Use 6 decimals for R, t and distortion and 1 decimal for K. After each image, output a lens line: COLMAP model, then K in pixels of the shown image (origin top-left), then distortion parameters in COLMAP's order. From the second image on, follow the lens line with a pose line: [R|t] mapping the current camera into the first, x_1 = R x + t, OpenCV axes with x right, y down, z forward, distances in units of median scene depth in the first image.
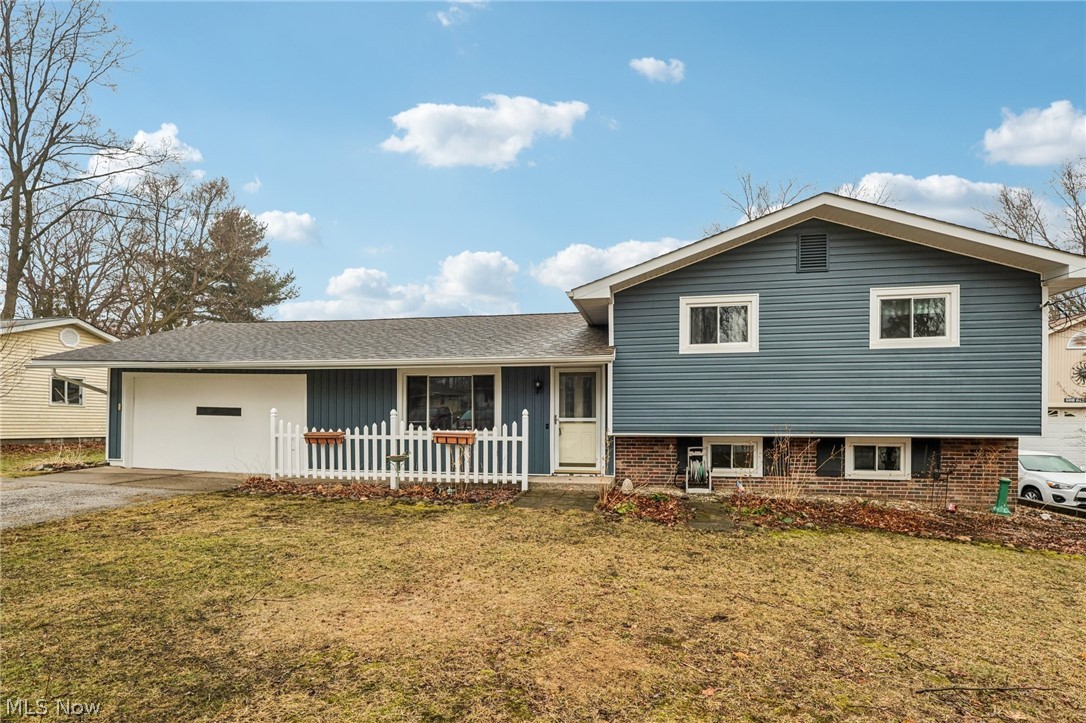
lens RADIAL K [[565.0, 0, 541.9], [0, 565.0, 411.9], [0, 0, 1]] dist [-0.000271, 0.000459]
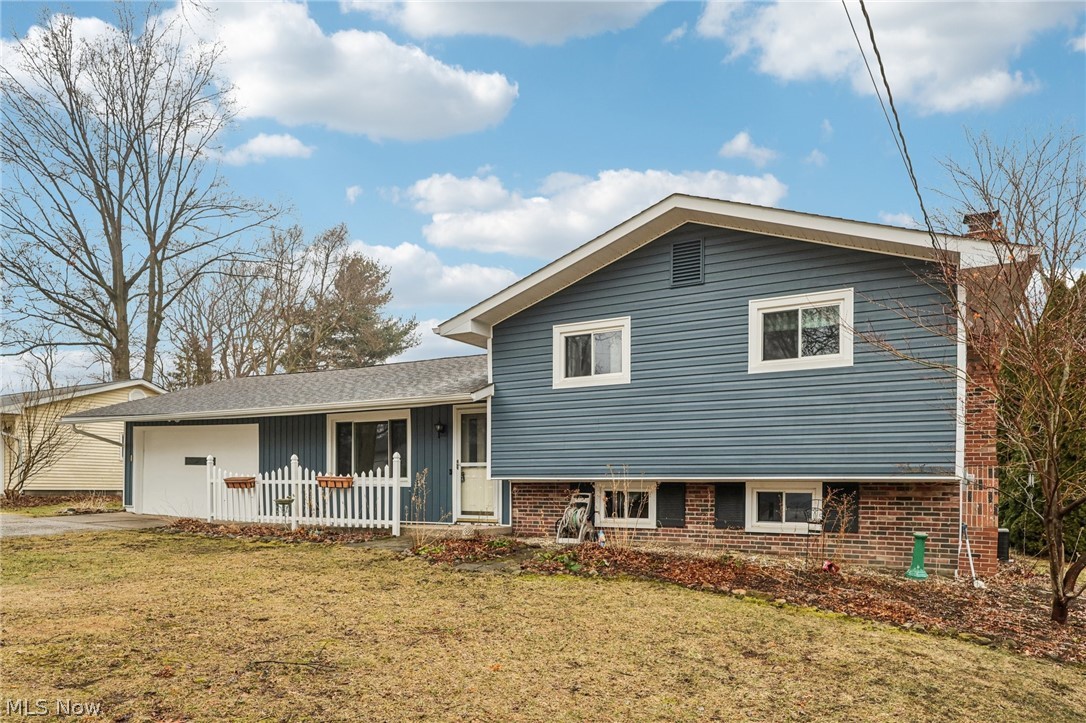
lens RADIAL K [[701.4, 0, 542.7], [0, 701.4, 481.2], [0, 0, 1]] dist [0.002245, 0.000804]
pose [[0.951170, 0.000215, -0.308668, 0.571946], [0.002736, 0.999955, 0.009129, 0.033822], [0.308656, -0.009528, 0.951126, -0.070578]]
